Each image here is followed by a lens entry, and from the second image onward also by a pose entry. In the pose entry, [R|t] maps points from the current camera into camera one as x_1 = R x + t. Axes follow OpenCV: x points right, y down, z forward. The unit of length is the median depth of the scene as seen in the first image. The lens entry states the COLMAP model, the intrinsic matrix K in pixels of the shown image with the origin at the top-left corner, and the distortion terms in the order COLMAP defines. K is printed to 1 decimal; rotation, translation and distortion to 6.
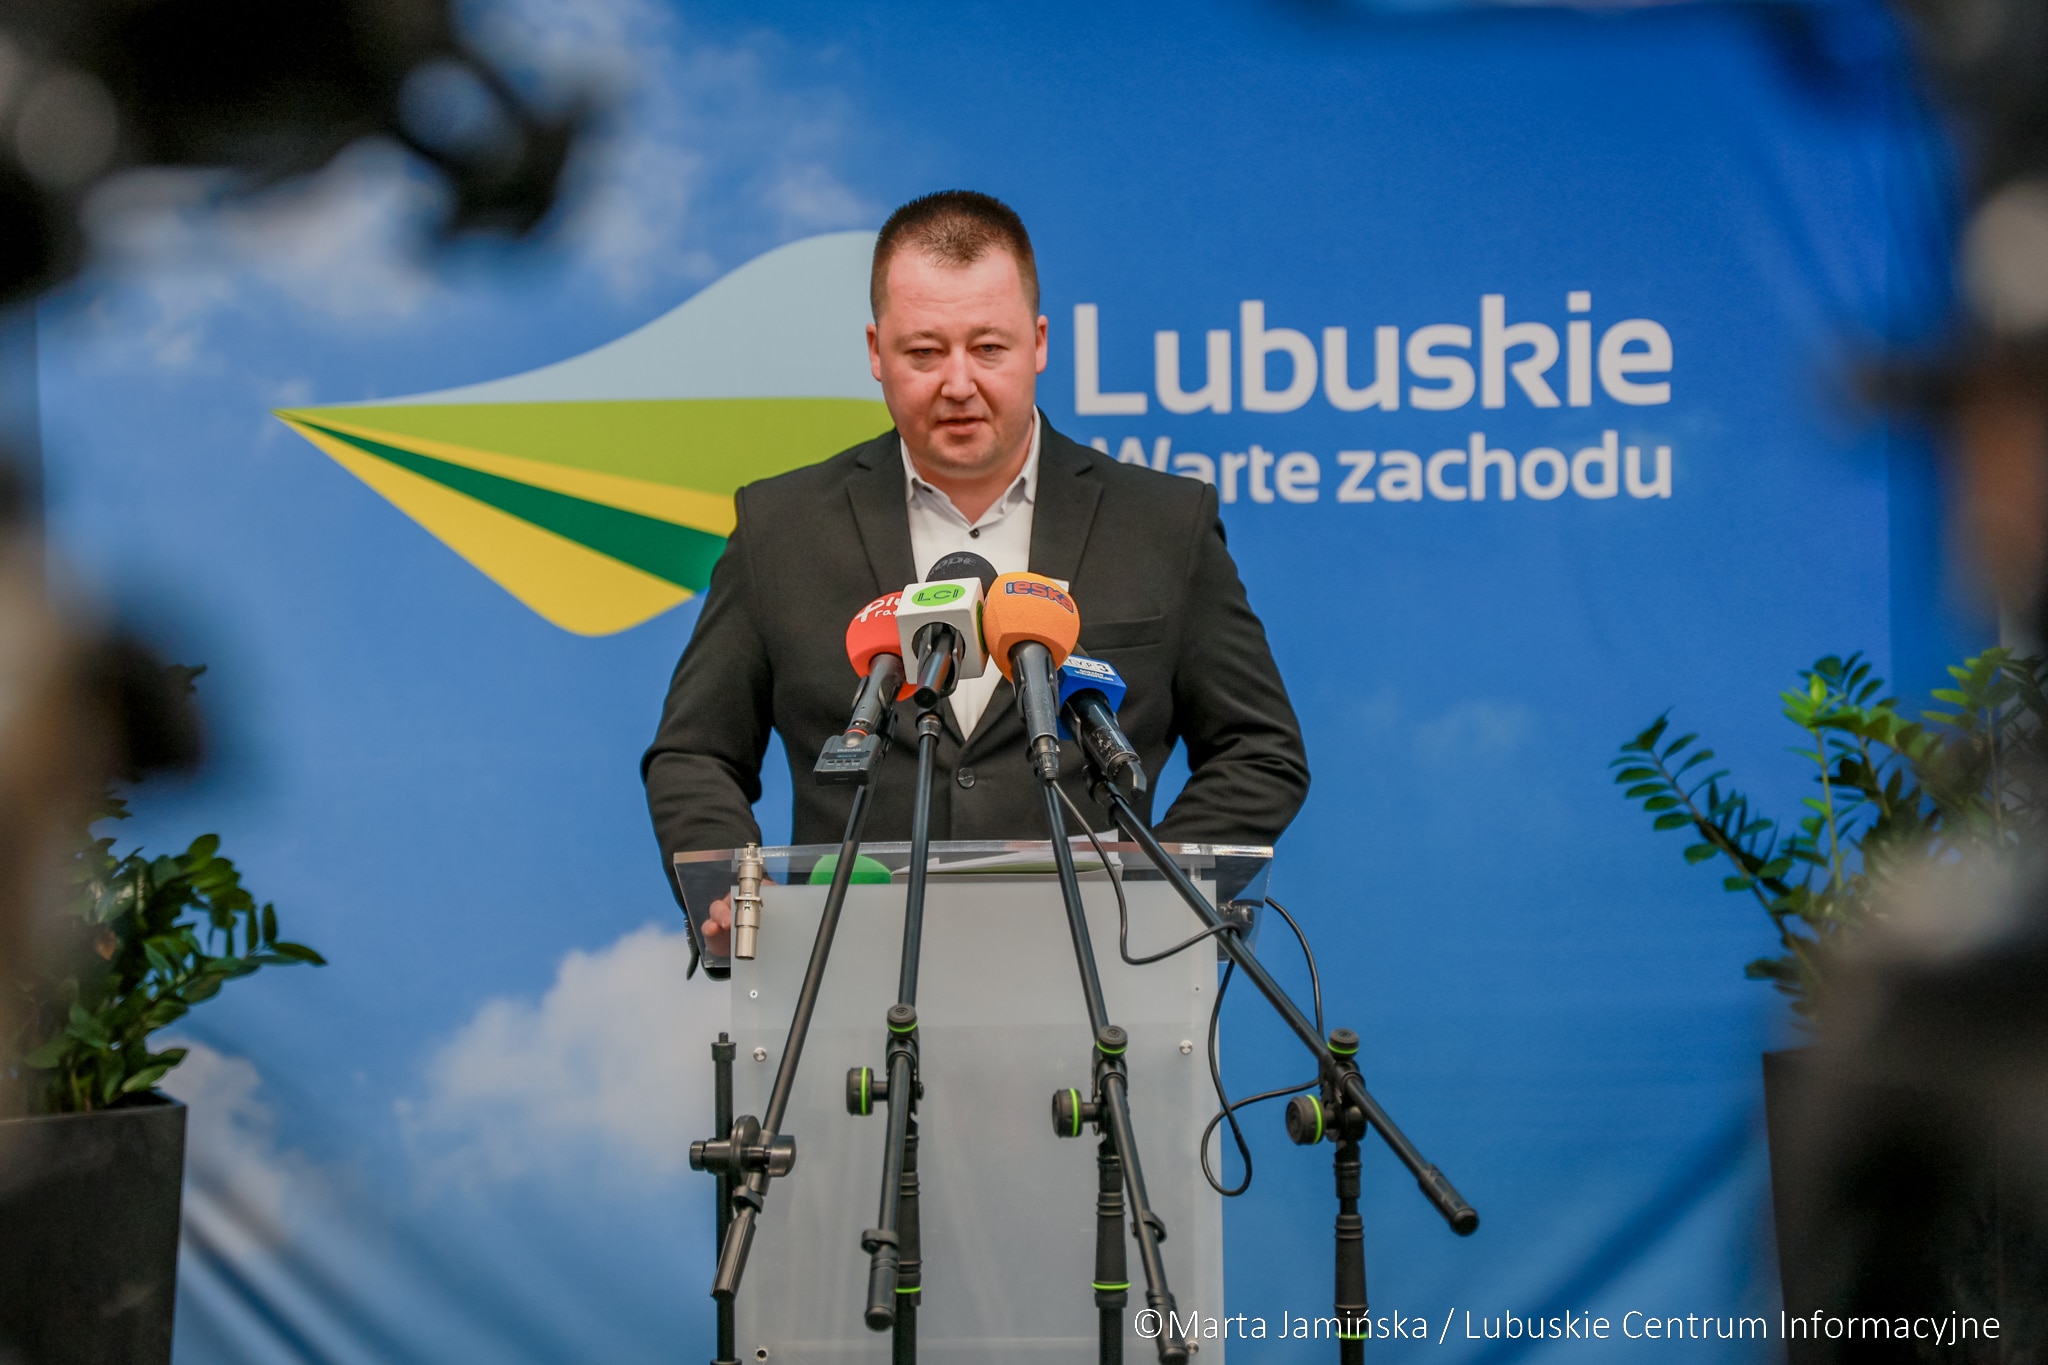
lens RADIAL K [[4335.5, 0, 1015.9], [0, 4335.5, 610.5], [0, 0, 1]] dist [0.260301, 0.089835]
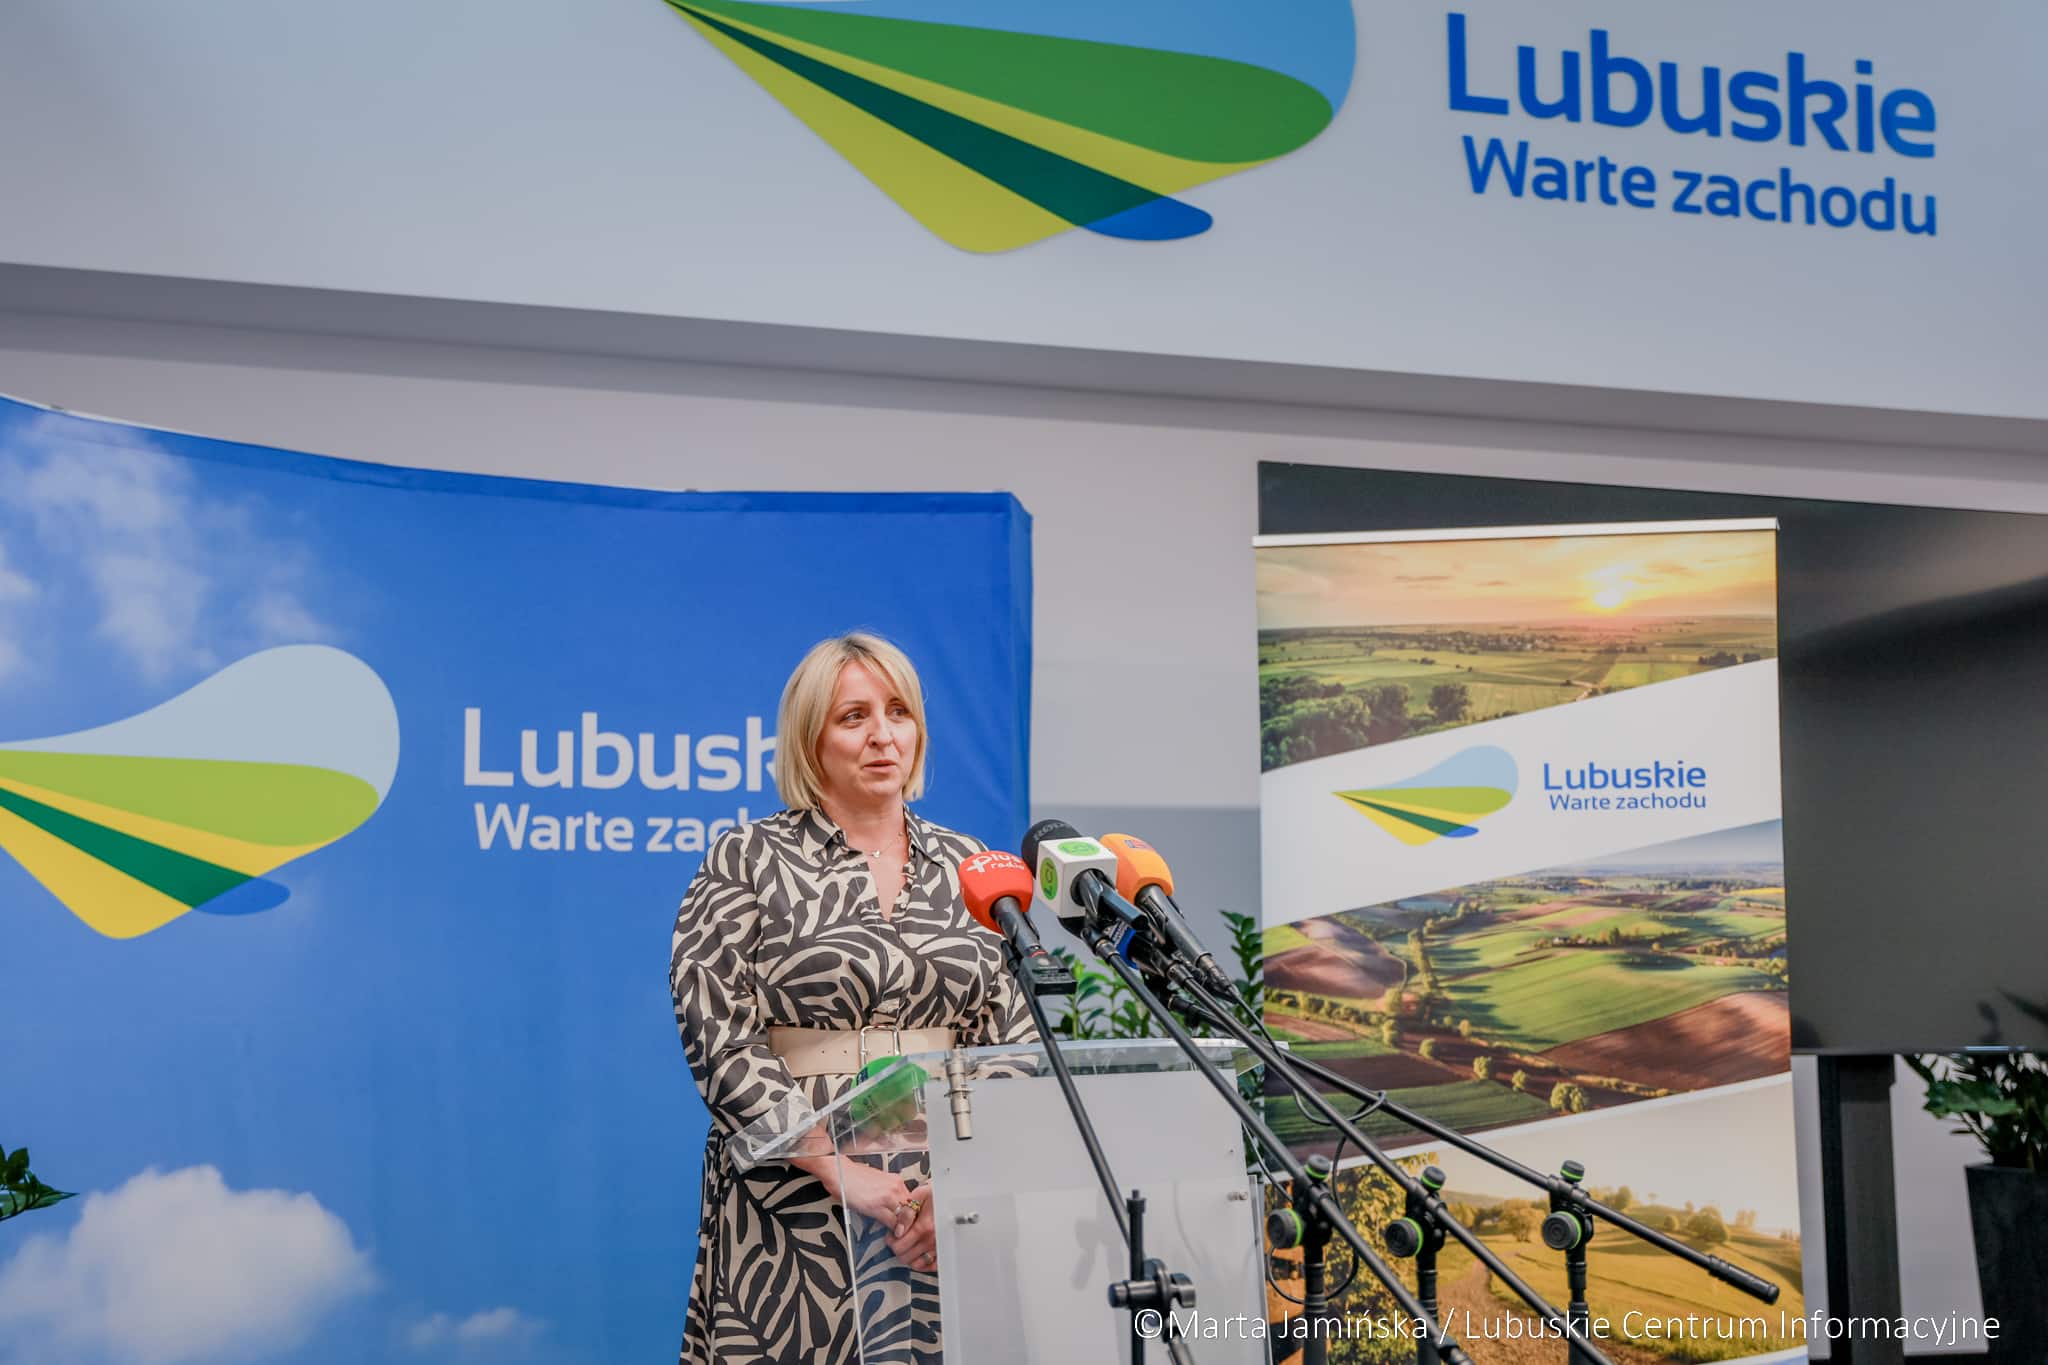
lens RADIAL K [[2366.5, 0, 1024.0], [0, 2366.5, 682.5], [0, 0, 1]] dist [0.022405, 0.030743]
pose [[0.829629, 0.069400, 0.553985, -0.271177], [0.007272, 0.990817, -0.135014, 0.027624], [-0.558268, 0.116040, 0.821506, 0.272626]]
